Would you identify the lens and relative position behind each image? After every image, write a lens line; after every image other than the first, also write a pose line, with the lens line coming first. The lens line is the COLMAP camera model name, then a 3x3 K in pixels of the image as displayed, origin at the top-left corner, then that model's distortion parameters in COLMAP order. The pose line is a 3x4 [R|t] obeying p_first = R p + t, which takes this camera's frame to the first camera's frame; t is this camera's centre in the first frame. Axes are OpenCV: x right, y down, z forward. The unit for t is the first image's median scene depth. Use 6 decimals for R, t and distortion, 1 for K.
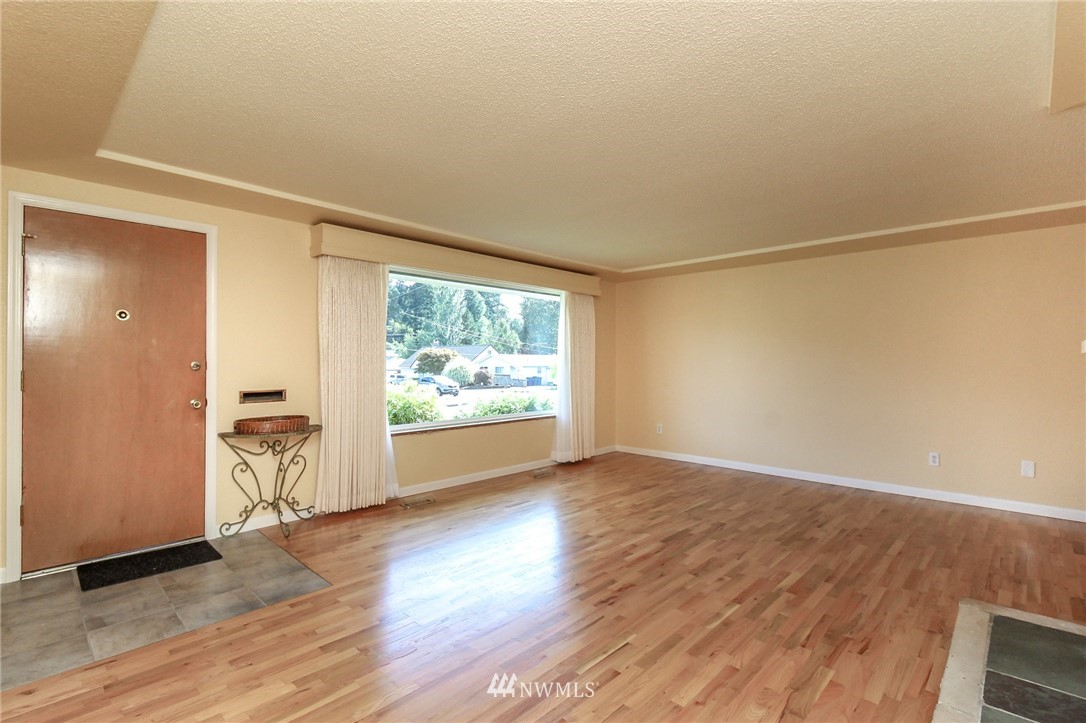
lens RADIAL K [[497.4, 0, 543.0], [0, 497.4, 361.5], [0, 0, 1]] dist [0.011448, -0.001482]
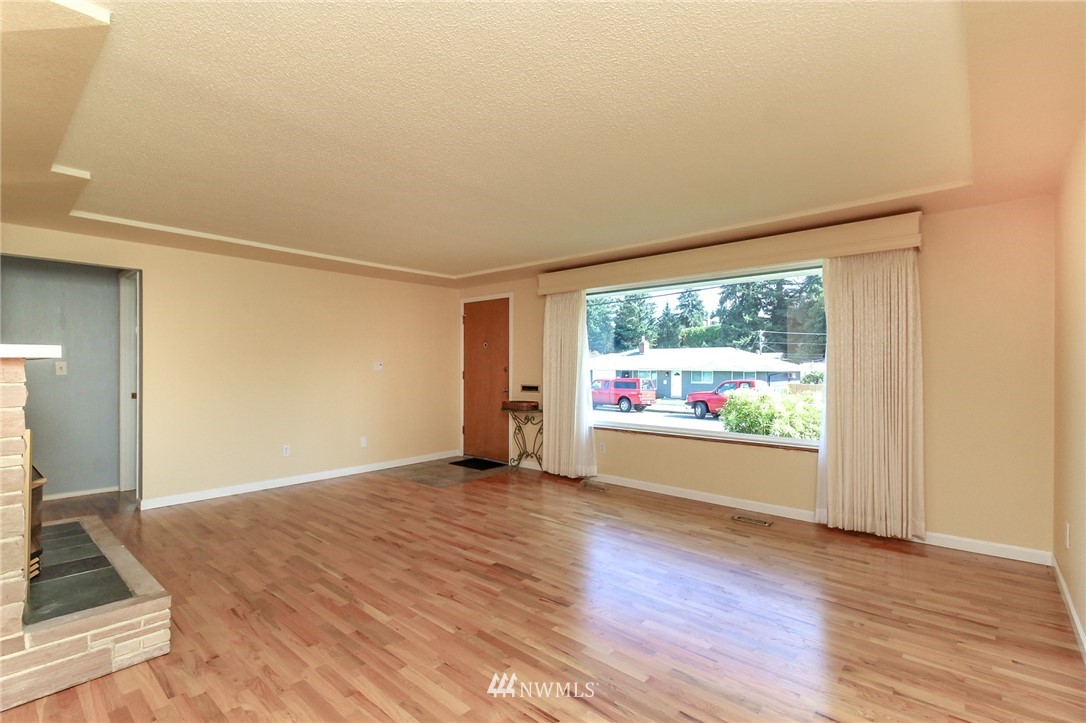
lens RADIAL K [[495.4, 0, 543.0], [0, 495.4, 361.5], [0, 0, 1]] dist [0.012550, 0.000521]
pose [[0.055602, -0.013422, -0.998363, 1.218906], [-0.003880, 0.999899, -0.013658, 0.003850], [0.998445, 0.004633, 0.055544, 1.089409]]
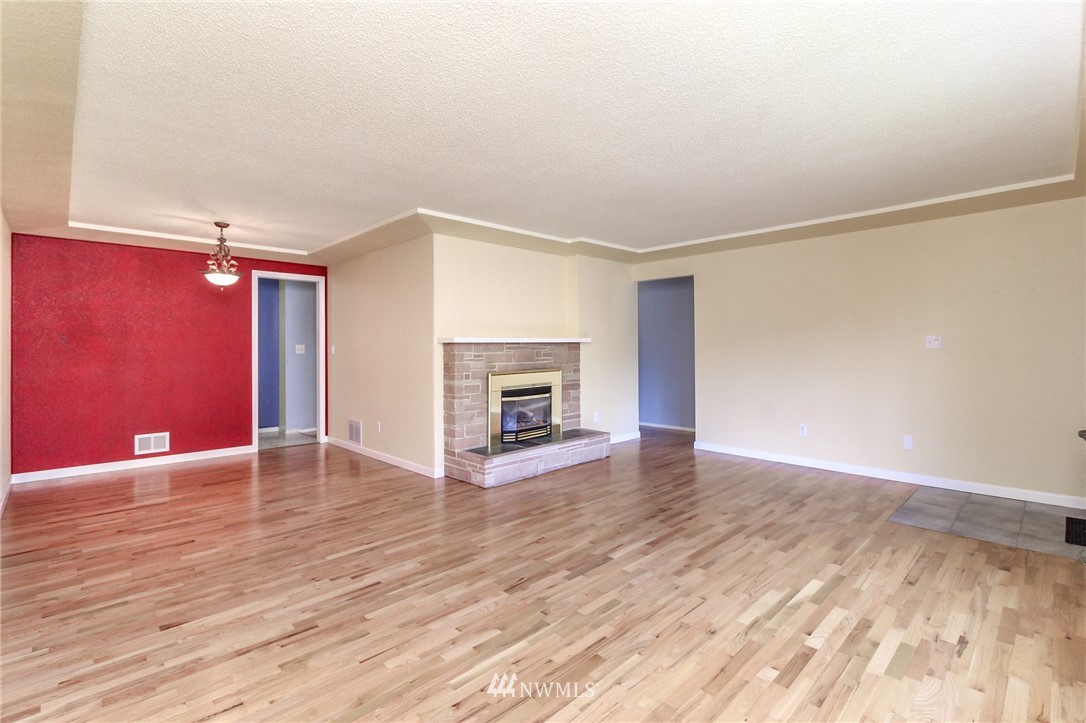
lens RADIAL K [[497.4, 0, 543.0], [0, 497.4, 361.5], [0, 0, 1]] dist [0.011448, -0.001482]
pose [[-0.999567, 0.003446, 0.029222, 0.345965], [0.004389, 0.999470, 0.032257, 0.001538], [-0.029095, 0.032372, -0.999052, 1.932989]]
